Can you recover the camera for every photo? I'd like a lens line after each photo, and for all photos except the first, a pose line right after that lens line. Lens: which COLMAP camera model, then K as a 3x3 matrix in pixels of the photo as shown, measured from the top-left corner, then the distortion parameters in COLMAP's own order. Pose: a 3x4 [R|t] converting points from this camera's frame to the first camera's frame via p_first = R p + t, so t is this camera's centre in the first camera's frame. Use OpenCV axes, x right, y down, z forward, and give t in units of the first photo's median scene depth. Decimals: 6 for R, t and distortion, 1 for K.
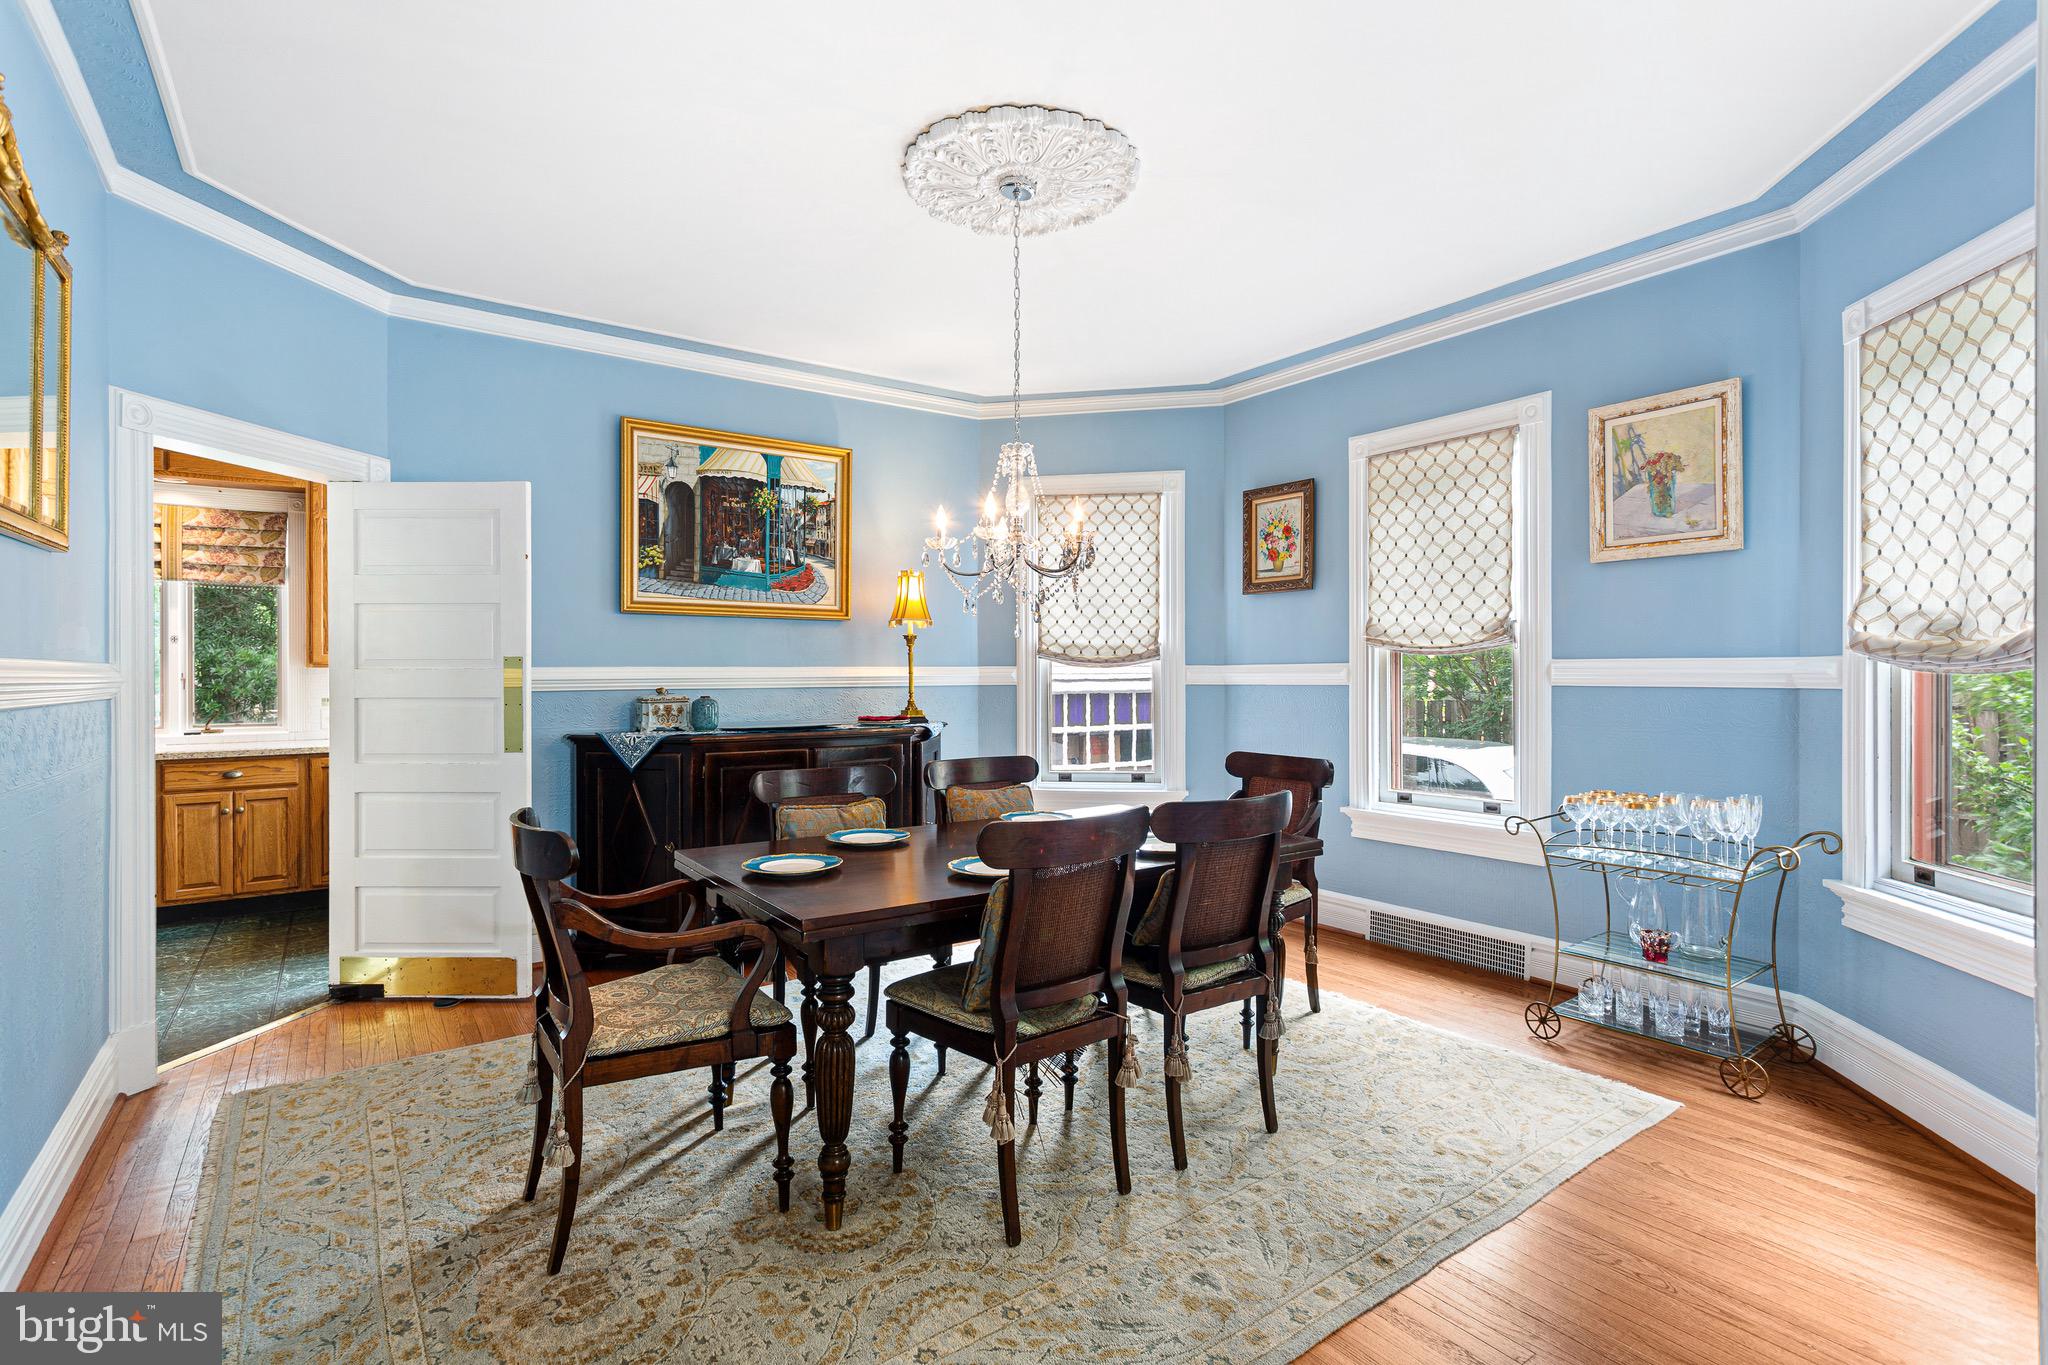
lens RADIAL K [[974.4, 0, 1026.4], [0, 974.4, 678.4], [0, 0, 1]] dist [0.003479, 0.000673]
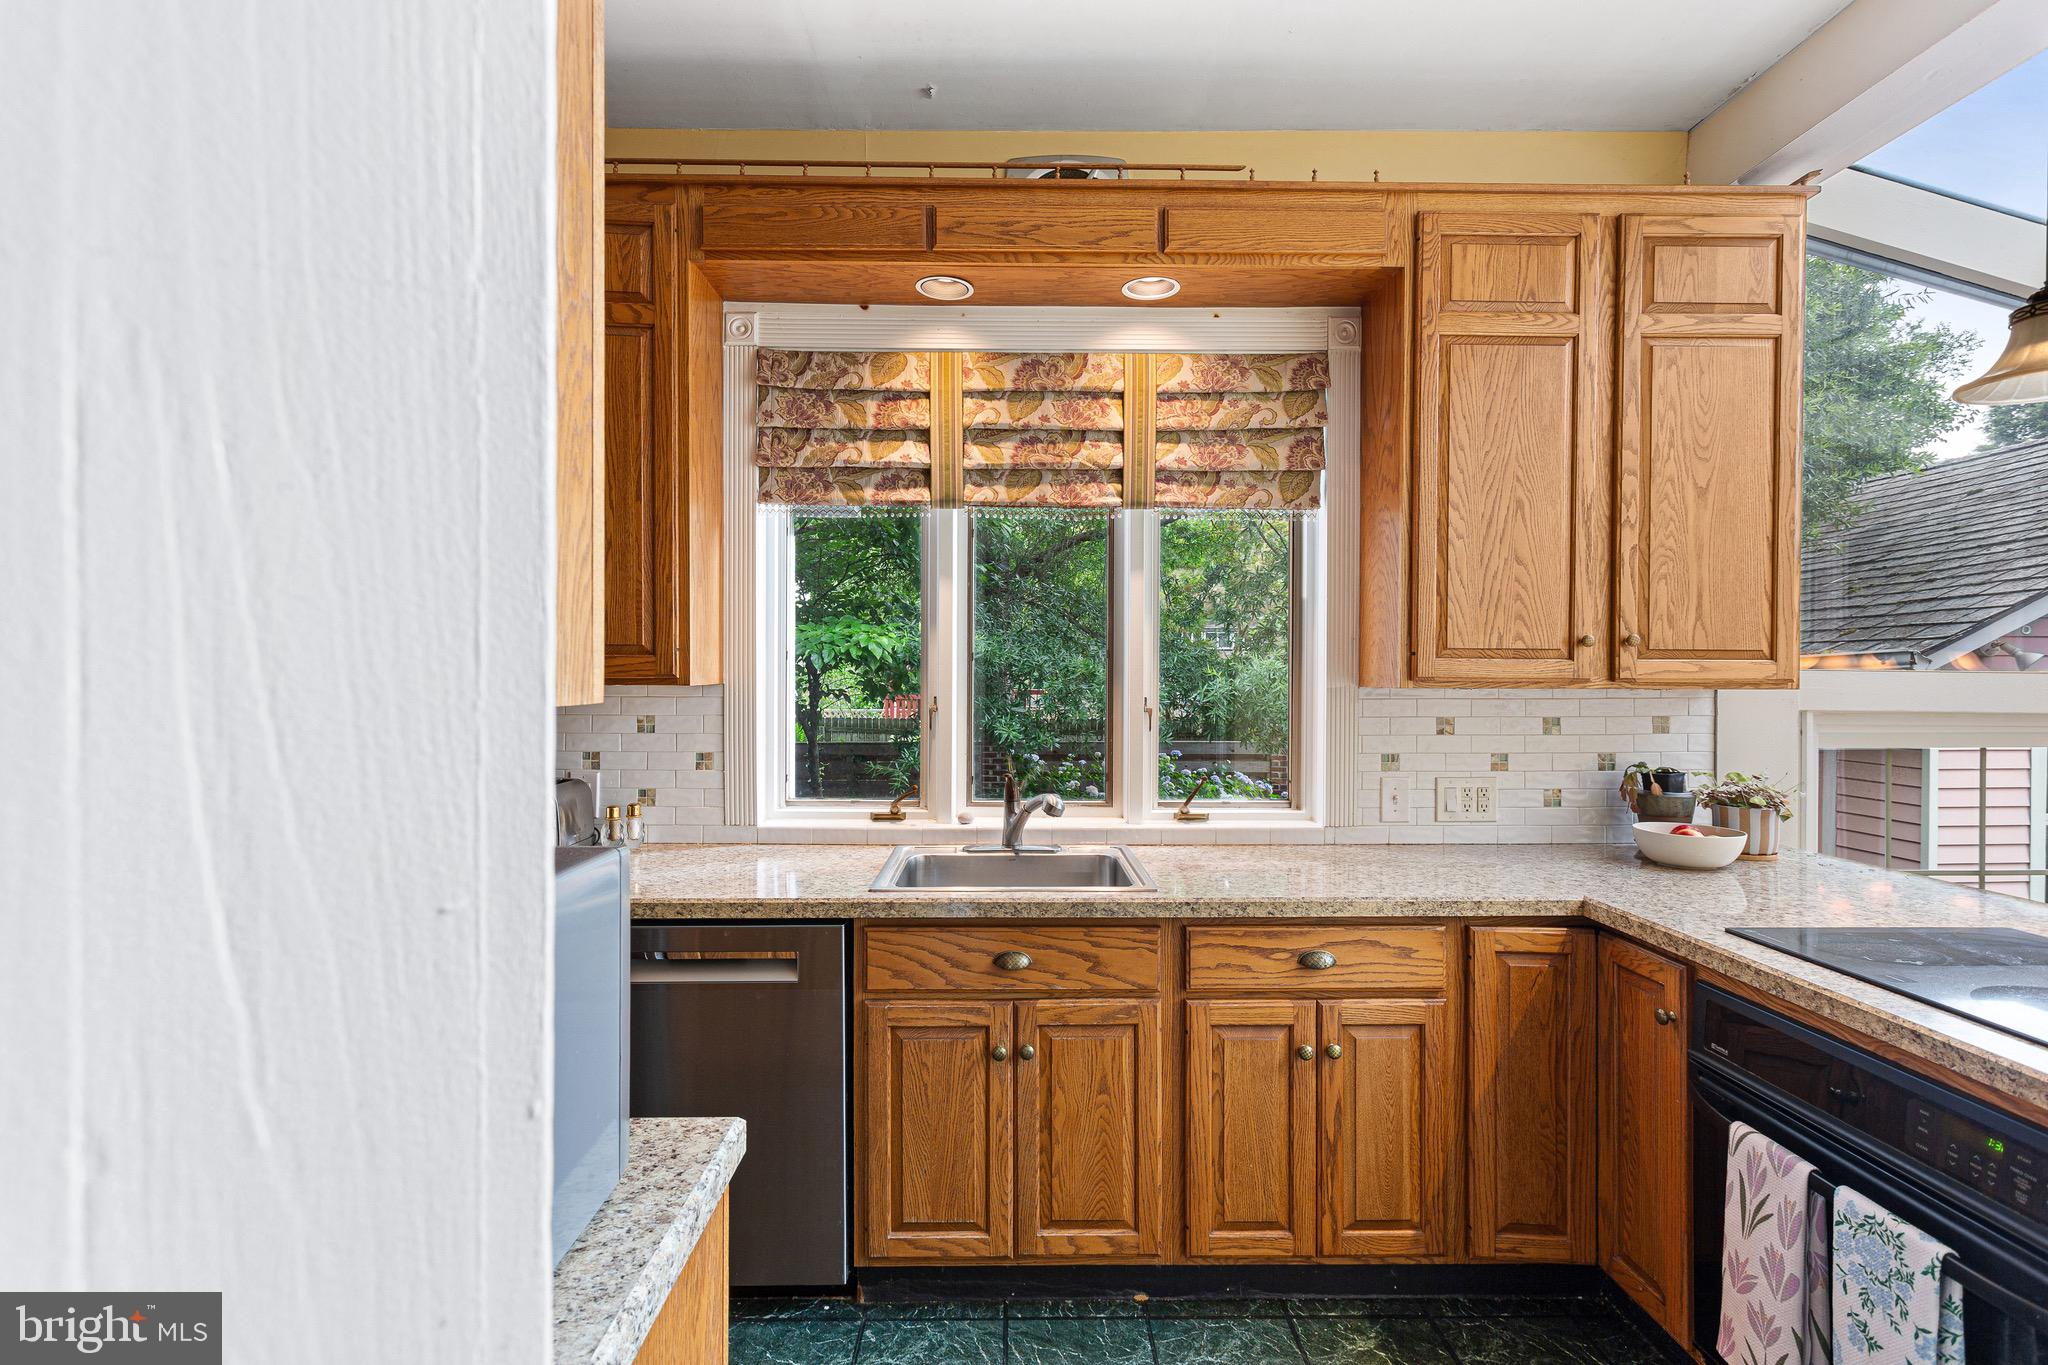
lens RADIAL K [[974.4, 0, 1030.1], [0, 974.4, 677.6], [0, 0, 1]] dist [0.003479, 0.000673]
pose [[0.835274, 0.007794, -0.549779, -0.653027], [-0.006160, 0.999969, 0.004817, -0.017710], [0.549800, -0.000637, 0.835296, 0.566457]]
